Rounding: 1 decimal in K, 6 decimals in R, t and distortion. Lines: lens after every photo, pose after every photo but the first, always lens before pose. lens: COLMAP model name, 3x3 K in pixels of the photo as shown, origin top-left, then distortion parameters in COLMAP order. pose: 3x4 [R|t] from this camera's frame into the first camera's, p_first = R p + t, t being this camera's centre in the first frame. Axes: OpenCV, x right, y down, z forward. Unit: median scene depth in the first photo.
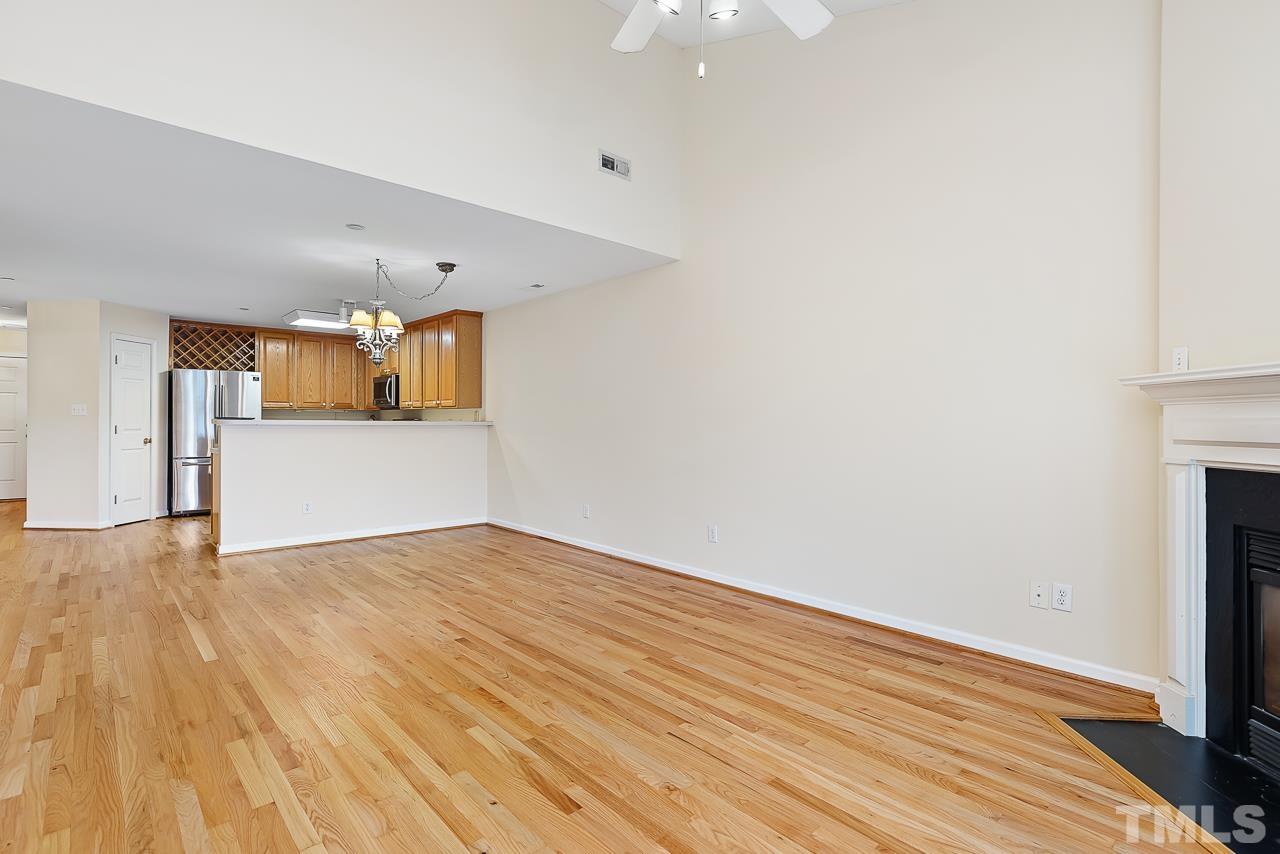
lens RADIAL K [[611.0, 0, 646.3], [0, 611.0, 419.4], [0, 0, 1]] dist [0.003653, 0.000850]
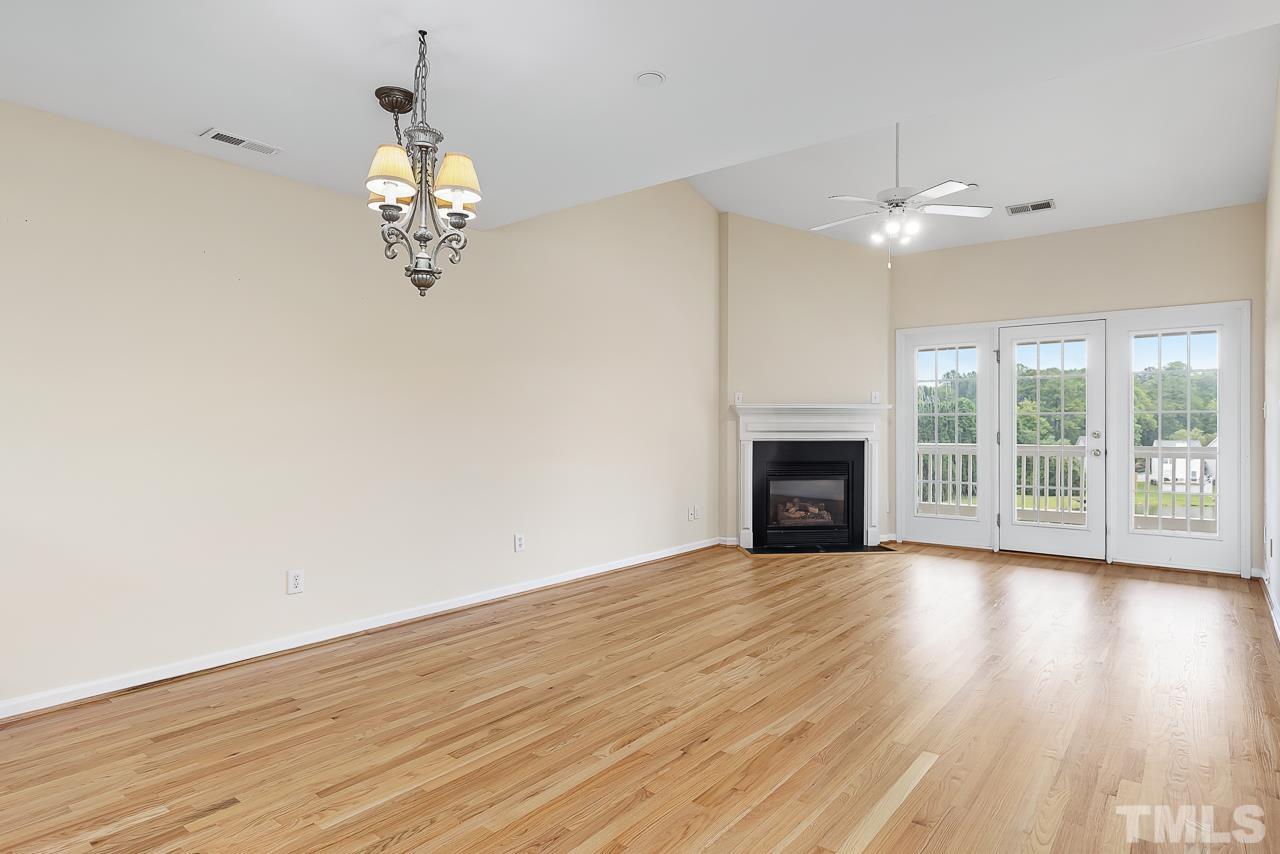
lens RADIAL K [[700.8, 0, 640.0], [0, 700.8, 427.0], [0, 0, 1]] dist [-0.003855, -0.000643]
pose [[-0.148987, -0.007560, 0.988810, -1.063361], [-0.005617, 0.999961, 0.006799, 0.000705], [-0.988823, -0.004541, -0.149024, 1.056246]]
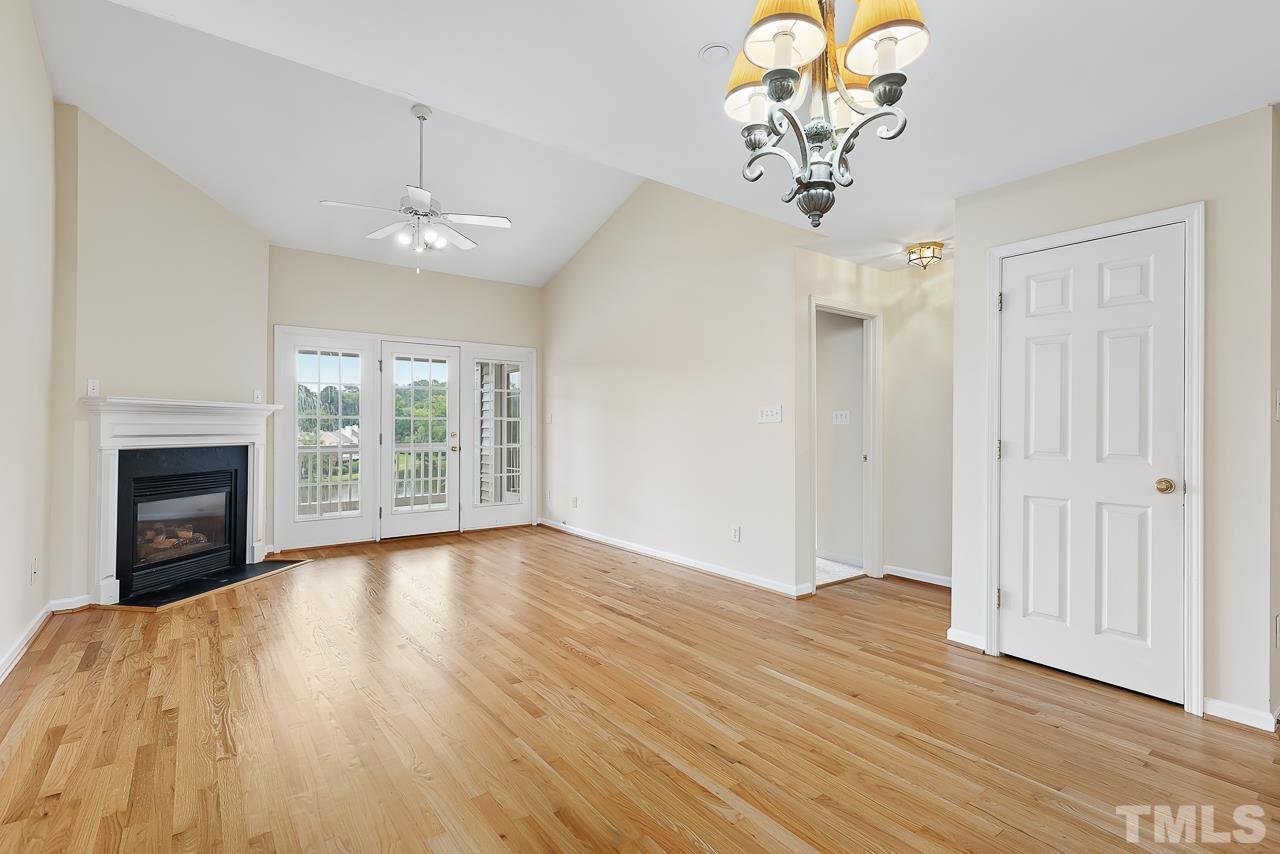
lens RADIAL K [[598.4, 0, 640.0], [0, 598.4, 427.0], [0, 0, 1]] dist [0.014083, -0.000358]
pose [[-0.994243, -0.006779, 0.106937, -0.447959], [-0.007352, 0.999961, -0.004964, 0.004210], [-0.106899, -0.005721, -0.994253, 1.441909]]
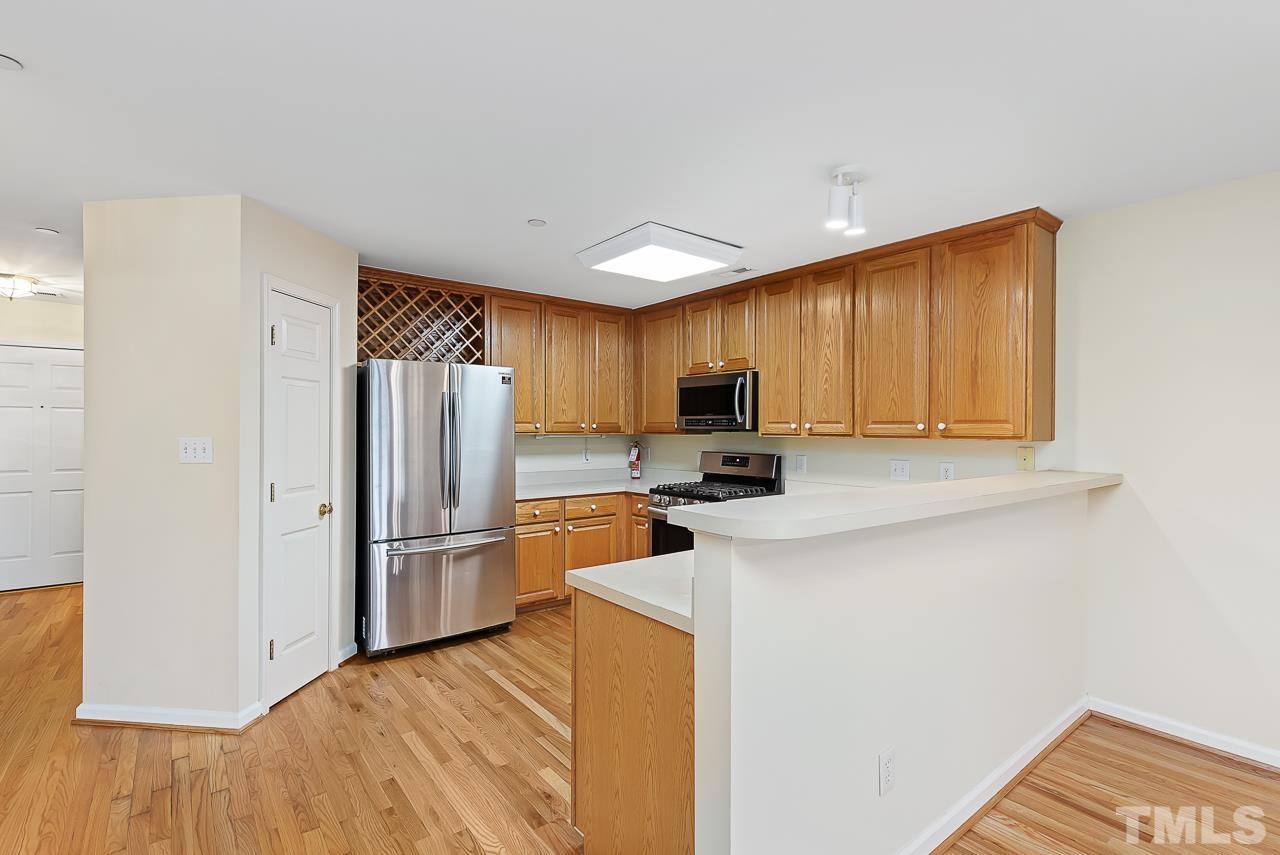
lens RADIAL K [[598.4, 0, 640.0], [0, 598.4, 427.5], [0, 0, 1]] dist [0.014083, -0.000358]
pose [[0.996109, 0.000796, -0.088121, -0.894151], [-0.000613, 0.999998, 0.002109, -0.050882], [0.088122, -0.002047, 0.996108, 0.938432]]
